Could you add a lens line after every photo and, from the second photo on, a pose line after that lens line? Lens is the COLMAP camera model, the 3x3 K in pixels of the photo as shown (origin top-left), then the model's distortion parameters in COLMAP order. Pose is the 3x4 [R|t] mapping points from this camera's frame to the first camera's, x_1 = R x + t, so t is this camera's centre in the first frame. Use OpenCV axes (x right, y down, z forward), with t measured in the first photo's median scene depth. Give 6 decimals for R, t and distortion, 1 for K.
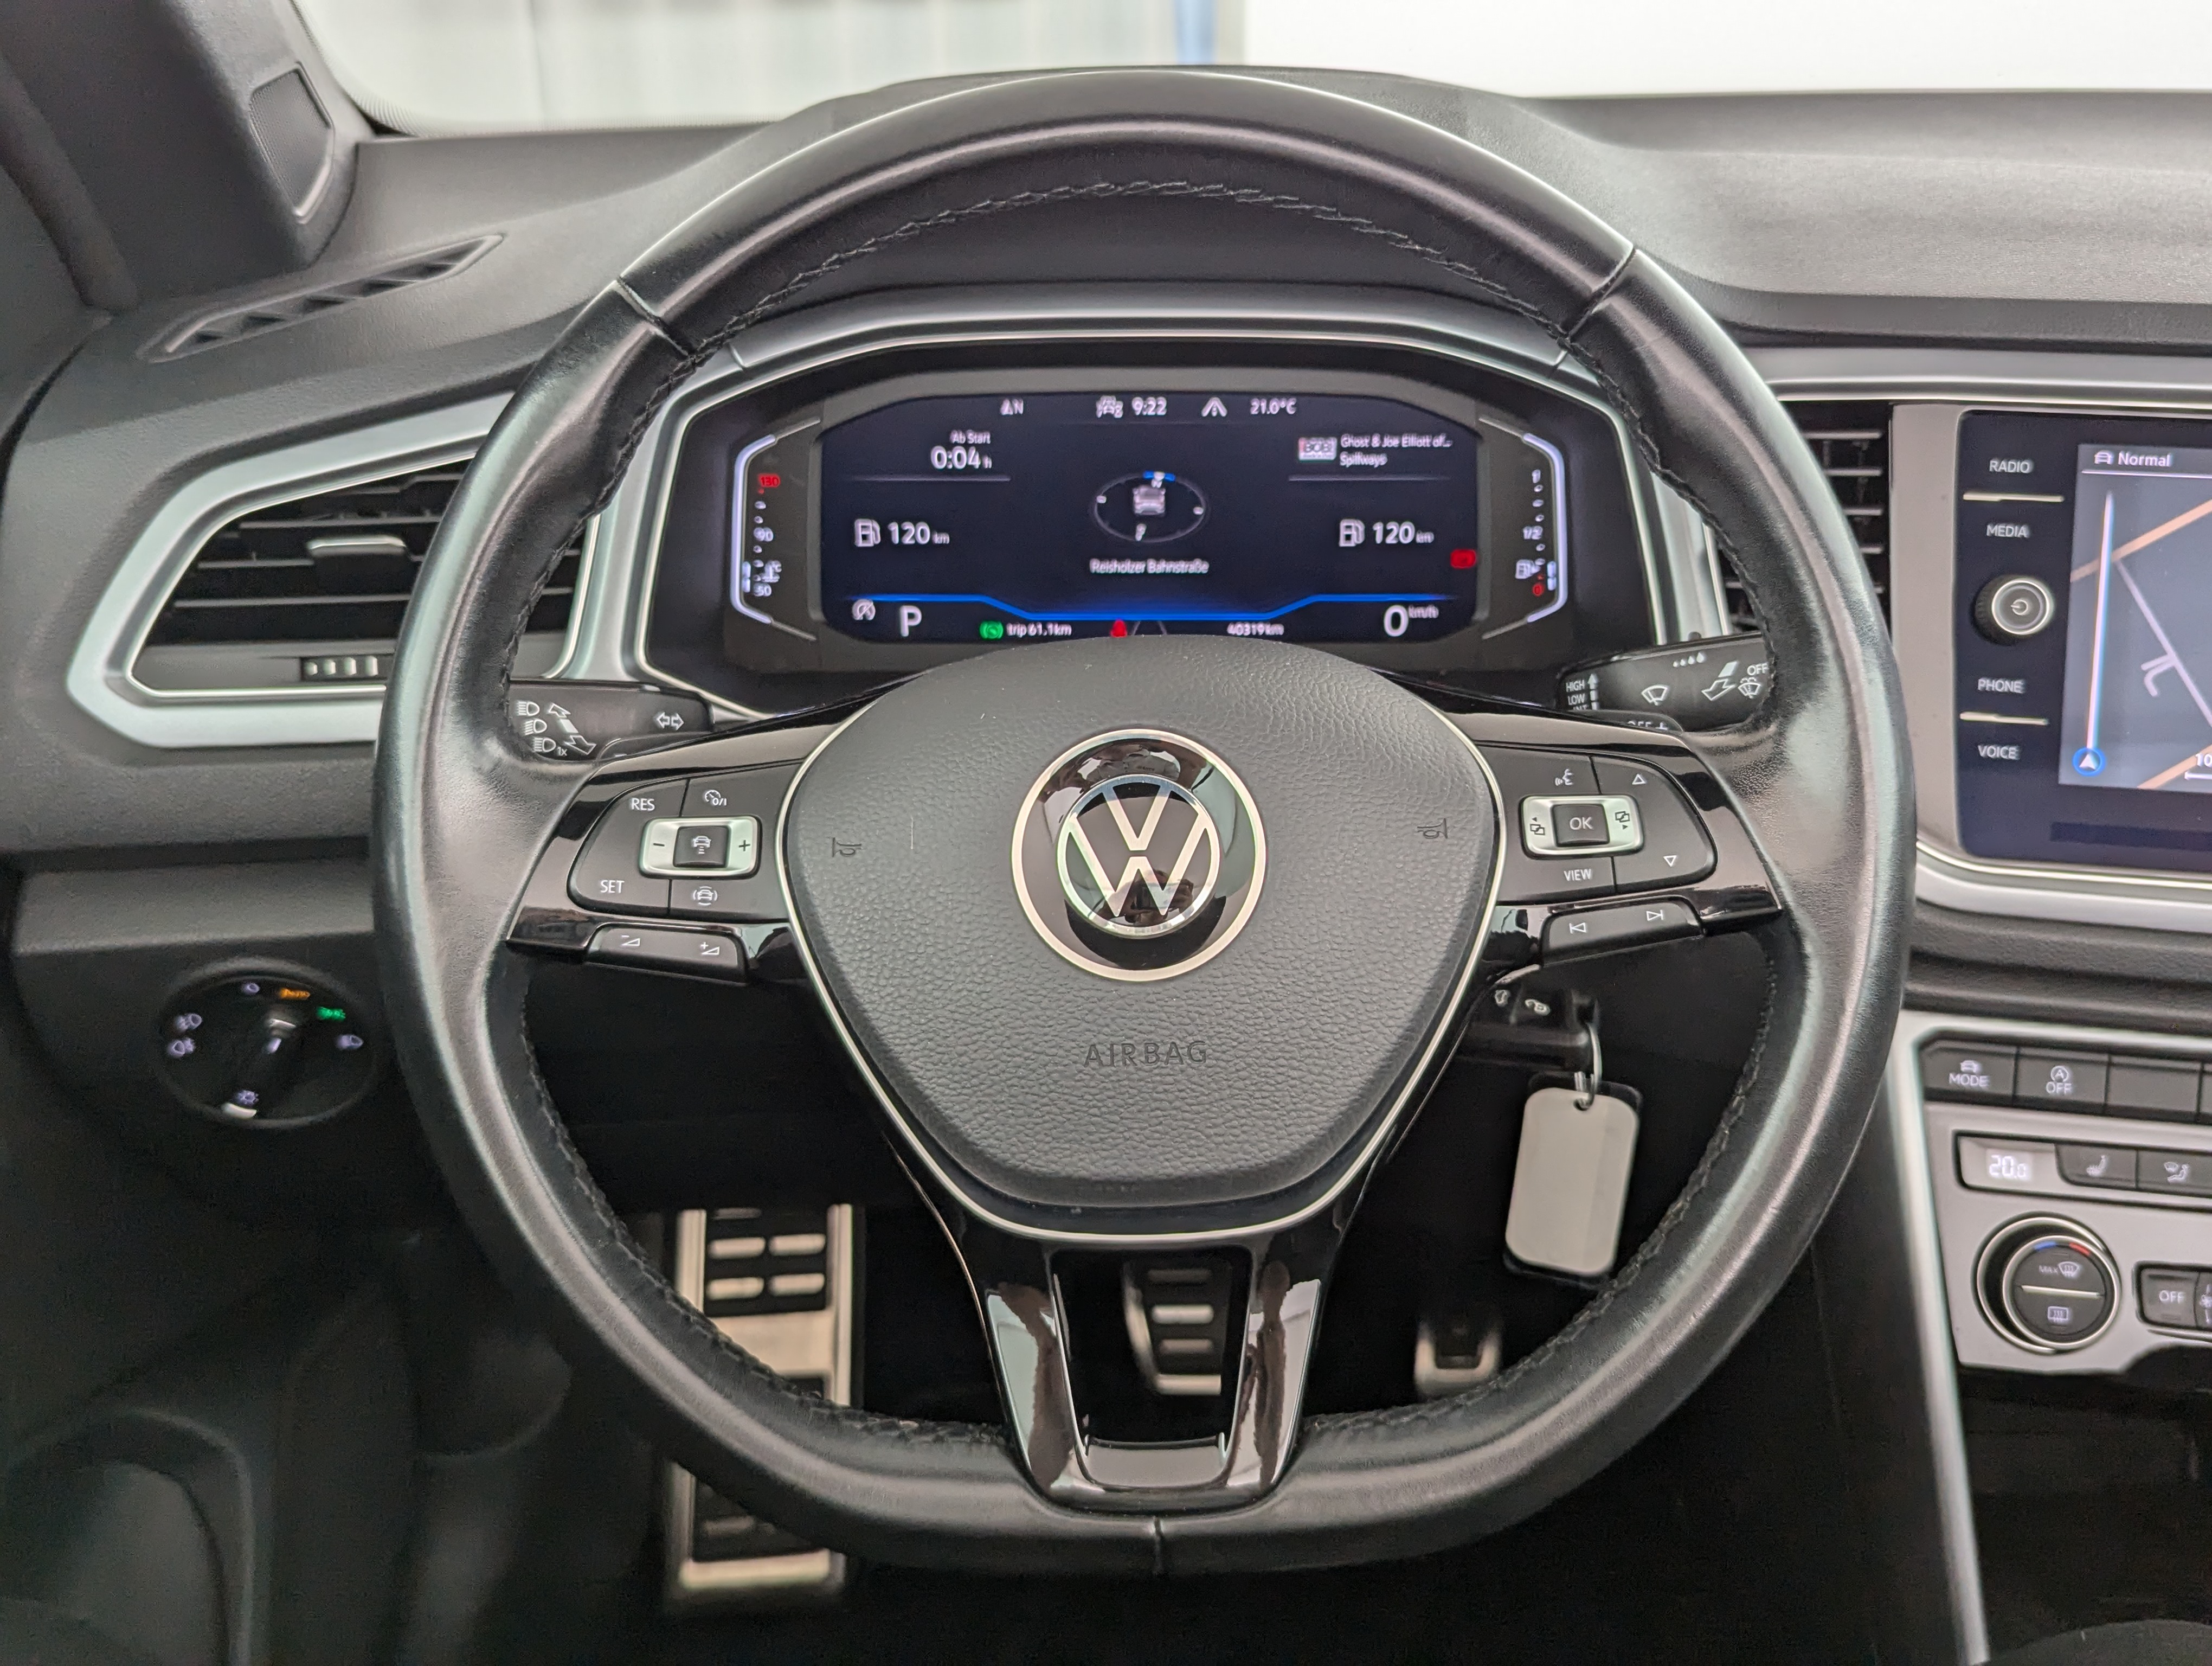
lens RADIAL K [[2073.7, 0, 1092.5], [0, 2073.7, 831.0], [0, 0, 1]] dist [0.002034, 0.000000]
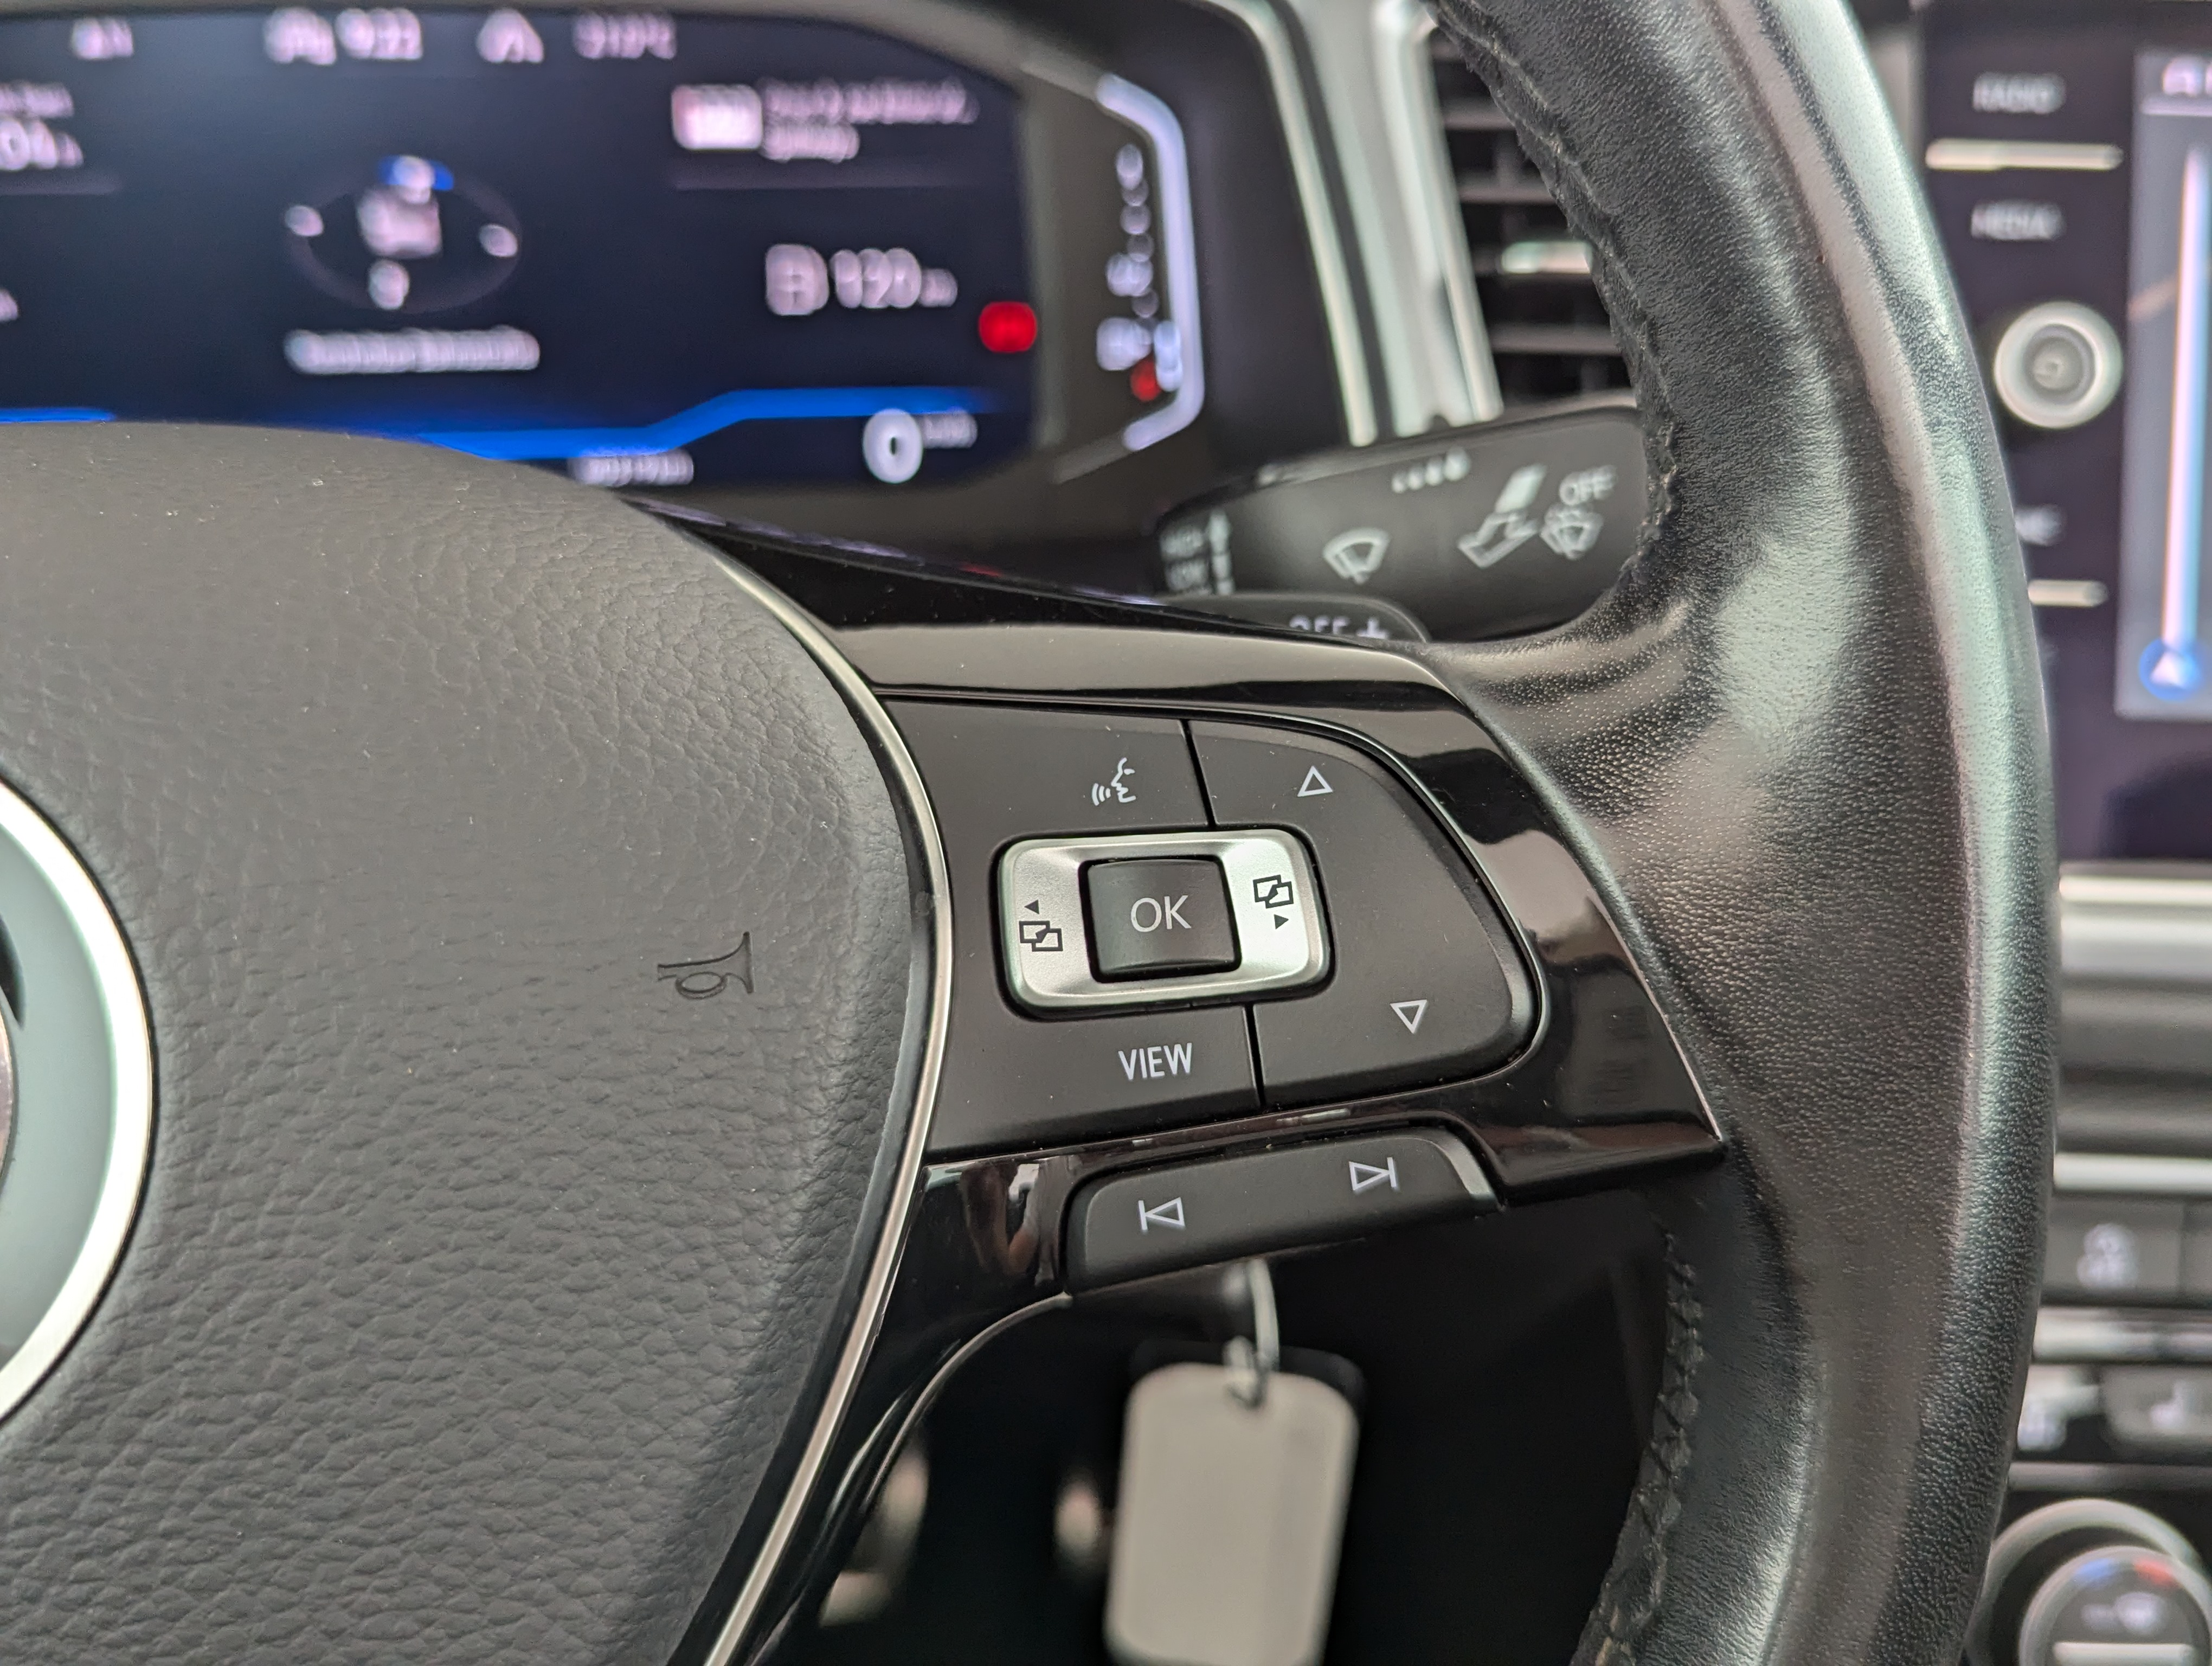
lens RADIAL K [[2073.7, 0, 1119.2], [0, 2073.7, 829.4], [0, 0, 1]] dist [0.002034, 0.000000]
pose [[0.988835, -0.047061, 0.141386, 0.159609], [0.040963, 0.998113, 0.045735, -0.030701], [-0.143272, -0.039433, 0.988898, 0.579566]]
